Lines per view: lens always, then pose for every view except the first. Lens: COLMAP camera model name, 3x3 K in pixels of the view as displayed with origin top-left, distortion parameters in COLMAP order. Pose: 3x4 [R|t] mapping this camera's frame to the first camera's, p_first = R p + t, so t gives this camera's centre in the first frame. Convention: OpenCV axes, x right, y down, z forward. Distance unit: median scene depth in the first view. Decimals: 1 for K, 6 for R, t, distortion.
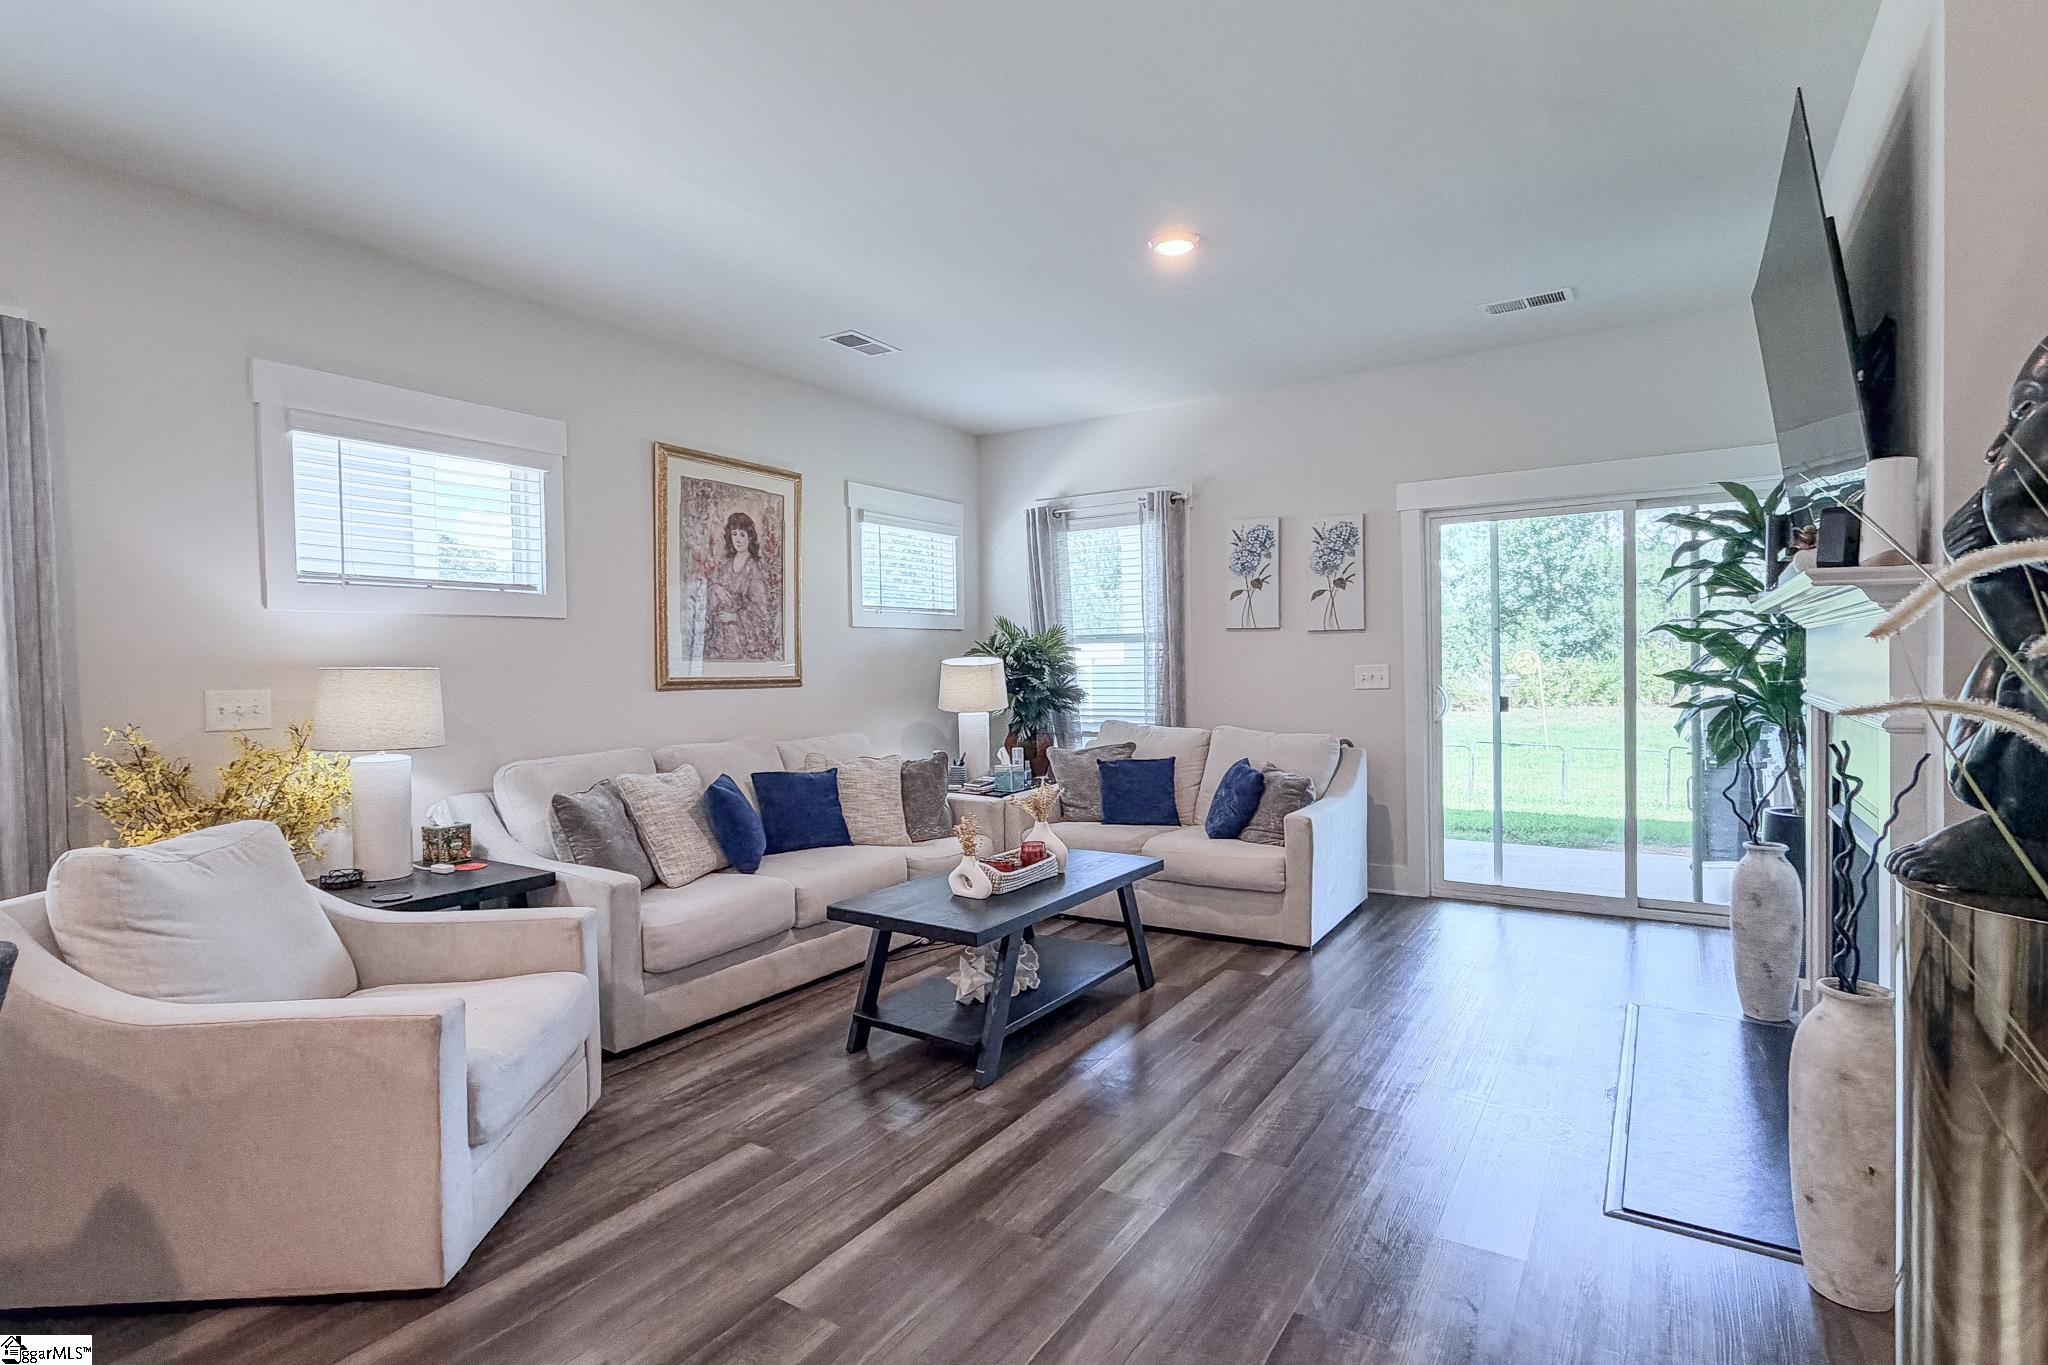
lens RADIAL K [[1008.0, 0, 1010.6], [0, 1008.0, 681.3], [0, 0, 1]] dist [-0.000984, -0.000201]
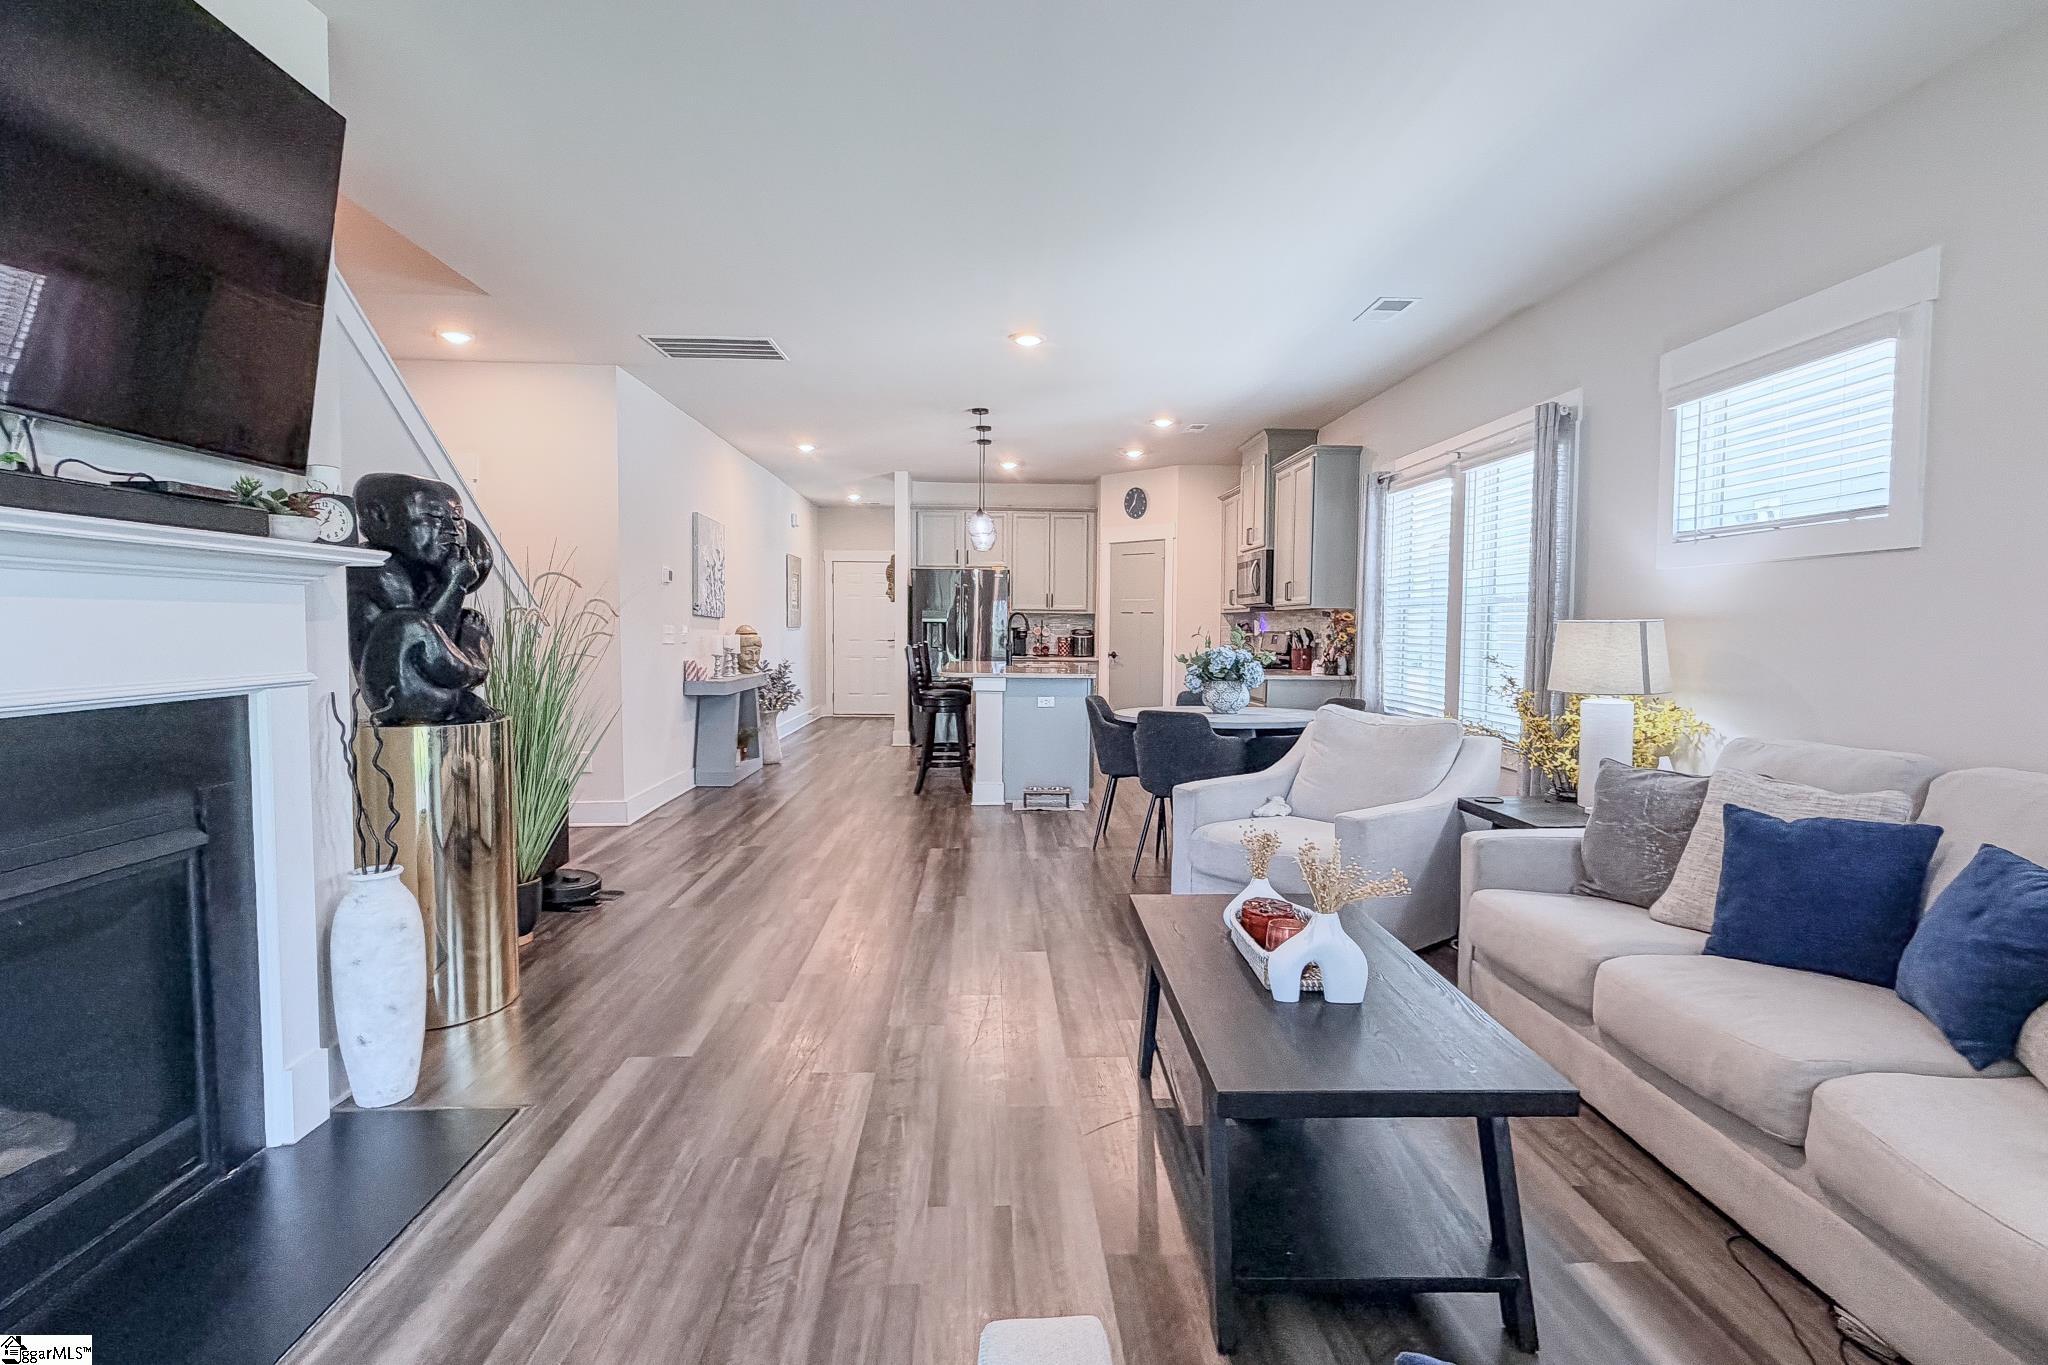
lens RADIAL K [[950.9, 0, 1034.1], [0, 950.9, 623.5], [0, 0, 1]] dist [0.000568, 0.000530]
pose [[-0.802103, 0.015096, -0.596994, 0.346466], [0.000592, 0.999700, 0.024484, -0.022743], [0.597185, 0.019286, -0.801872, 0.980963]]
